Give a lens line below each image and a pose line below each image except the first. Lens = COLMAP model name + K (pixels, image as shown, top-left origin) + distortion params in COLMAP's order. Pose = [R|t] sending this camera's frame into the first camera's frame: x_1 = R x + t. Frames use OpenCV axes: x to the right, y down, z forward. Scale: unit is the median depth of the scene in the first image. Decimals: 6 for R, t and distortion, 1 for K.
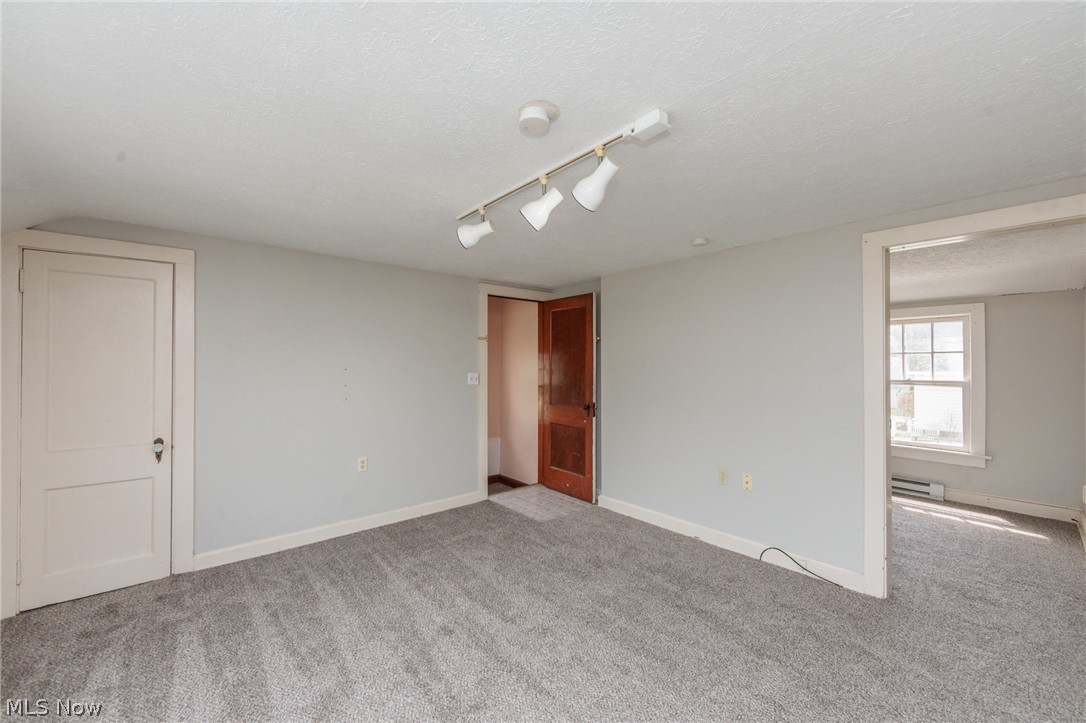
lens RADIAL K [[432.6, 0, 546.9], [0, 432.6, 361.1], [0, 0, 1]] dist [0.000582, 0.000036]
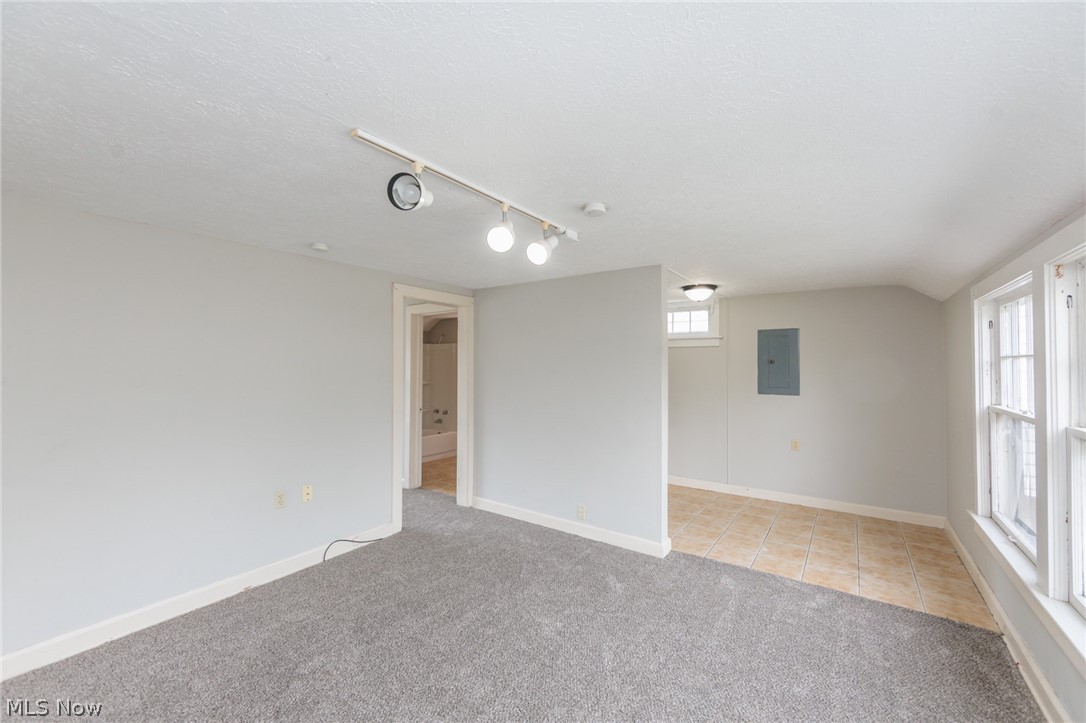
lens RADIAL K [[432.6, 0, 546.9], [0, 432.6, 361.1], [0, 0, 1]] dist [0.000582, 0.000036]
pose [[-0.235727, -0.002668, 0.971816, -0.709182], [-0.016500, 0.999863, -0.001257, -0.038765], [-0.971679, -0.016332, -0.235739, 0.782129]]
